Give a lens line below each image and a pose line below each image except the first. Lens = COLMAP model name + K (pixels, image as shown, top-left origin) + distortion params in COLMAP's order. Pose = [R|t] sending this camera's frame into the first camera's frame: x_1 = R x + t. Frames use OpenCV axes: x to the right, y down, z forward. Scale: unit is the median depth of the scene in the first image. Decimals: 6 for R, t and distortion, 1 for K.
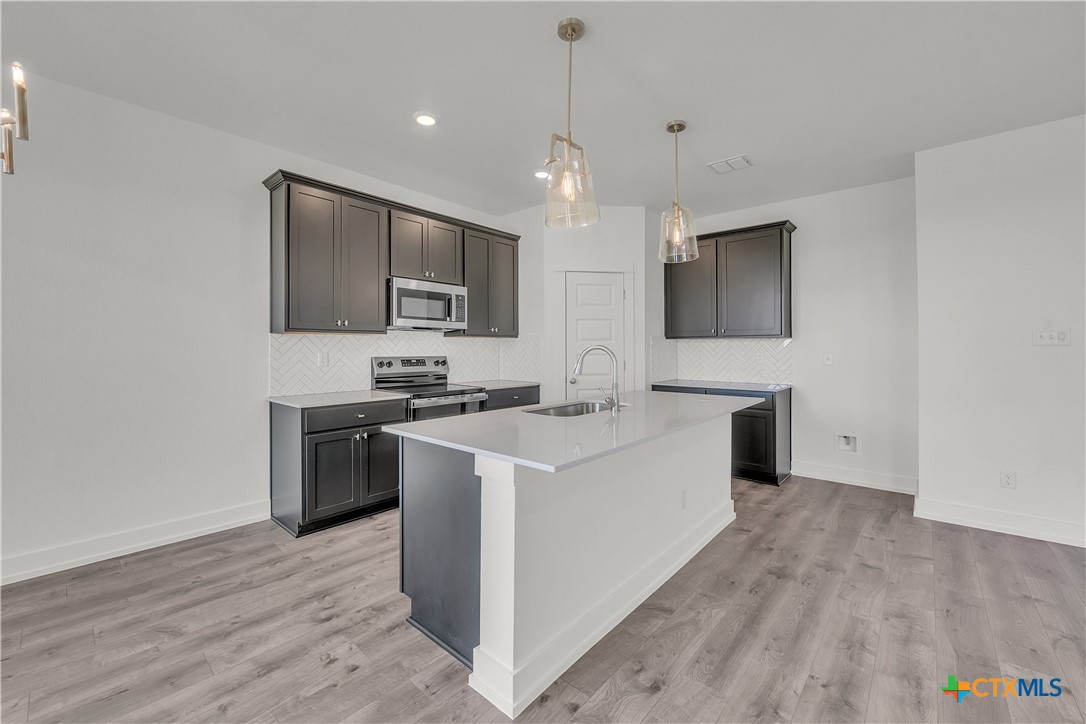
lens RADIAL K [[432.8, 0, 546.4], [0, 432.8, 349.4], [0, 0, 1]] dist [-0.014877, -0.000193]
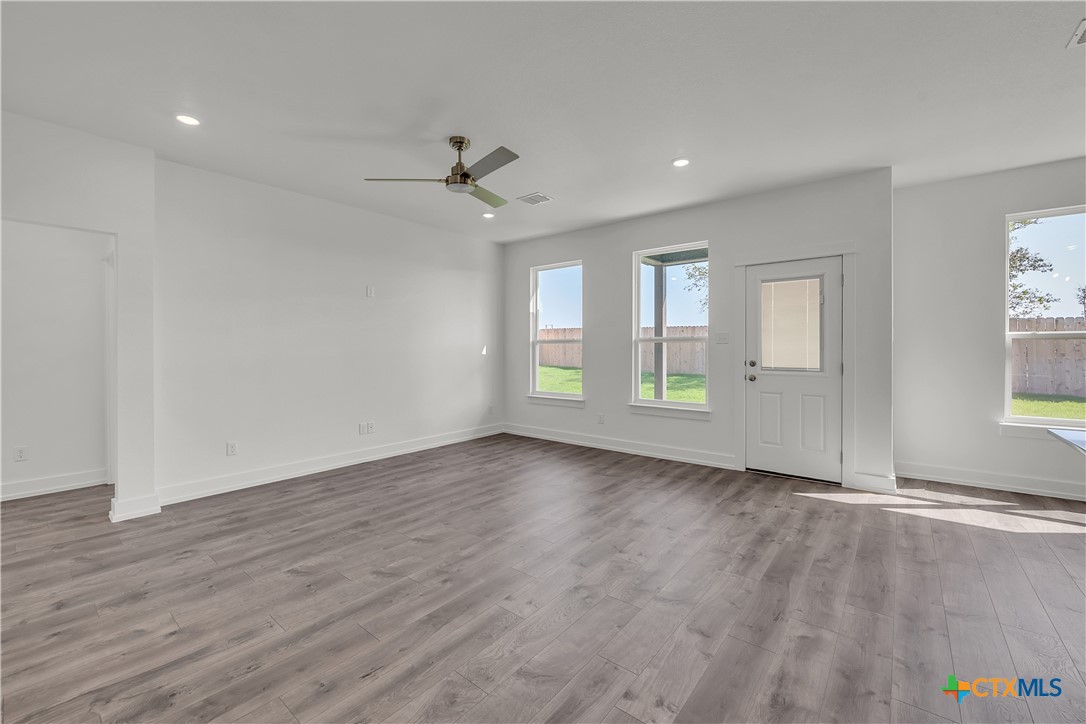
lens RADIAL K [[438.8, 0, 548.0], [0, 438.8, 357.0], [0, 0, 1]] dist [-0.012817, -0.000385]
pose [[-0.999179, 0.000679, -0.040499, 0.748871], [-0.000311, 0.999701, 0.024437, 0.002094], [0.040503, 0.024429, -0.998881, 1.014507]]
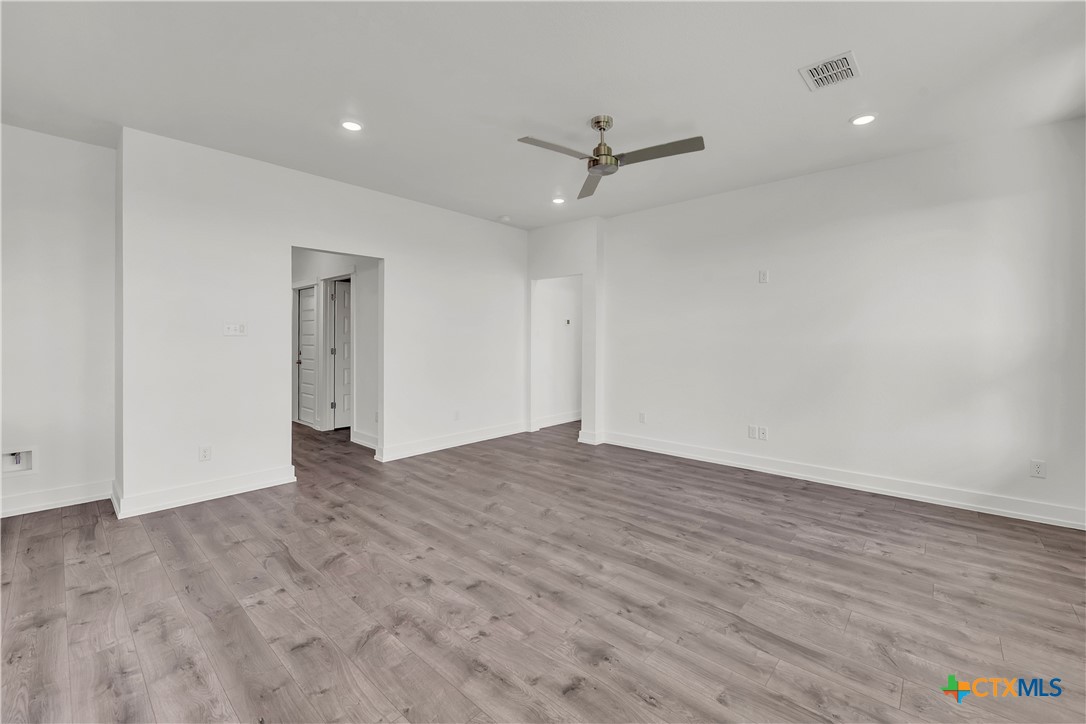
lens RADIAL K [[450.2, 0, 549.0], [0, 450.2, 345.9], [0, 0, 1]] dist [-0.001200, -0.004805]
pose [[0.008783, -0.015532, 0.999841, -0.100133], [-0.000827, 0.999879, 0.015540, -0.001092], [-0.999961, -0.000963, 0.008769, 0.062341]]
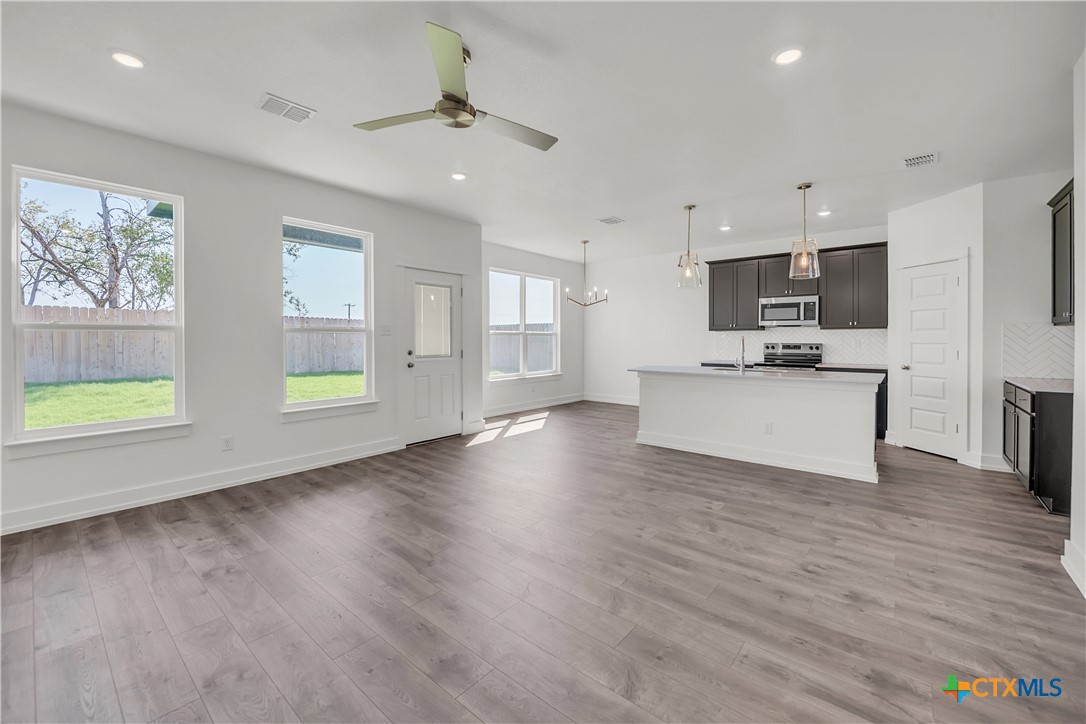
lens RADIAL K [[438.1, 0, 546.4], [0, 438.1, 339.1], [0, 0, 1]] dist [-0.012736, -0.000645]
pose [[0.015339, -0.001749, -0.999881, 1.689129], [-0.002842, 0.999994, -0.001793, 0.008892], [0.999878, 0.002869, 0.015334, 0.098330]]
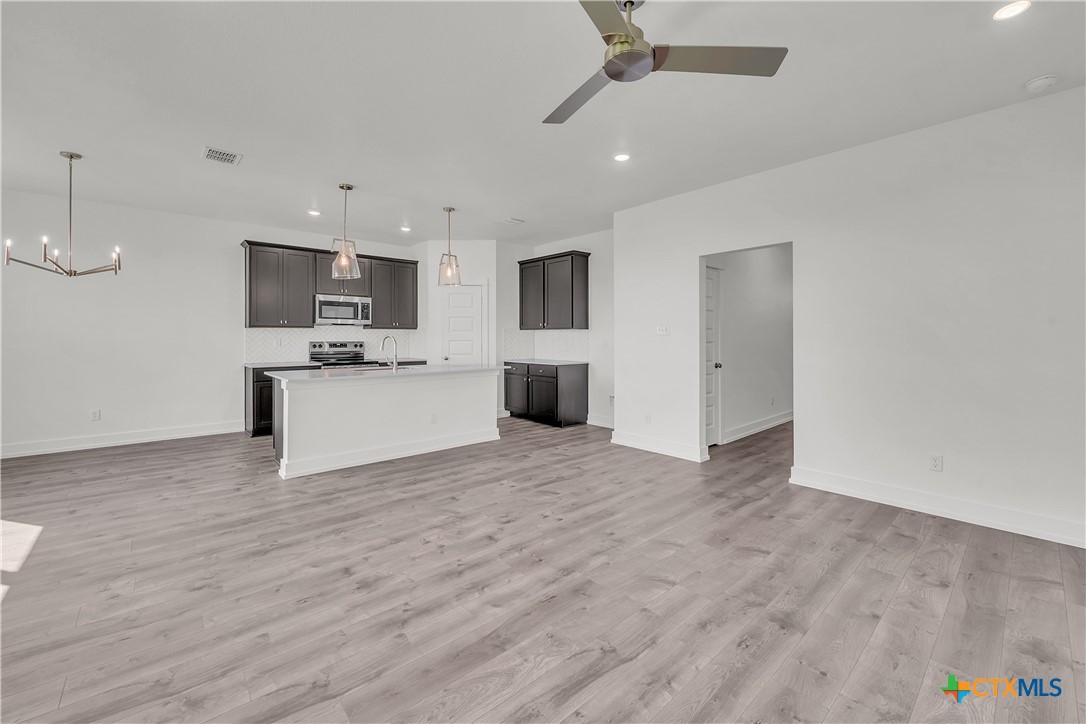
lens RADIAL K [[438.1, 0, 546.4], [0, 438.1, 339.1], [0, 0, 1]] dist [-0.012736, -0.000645]
pose [[0.991996, 0.000296, -0.126268, 0.878262], [-0.000200, 1.000000, 0.000778, 0.007877], [0.126268, -0.000746, 0.991996, -0.677661]]
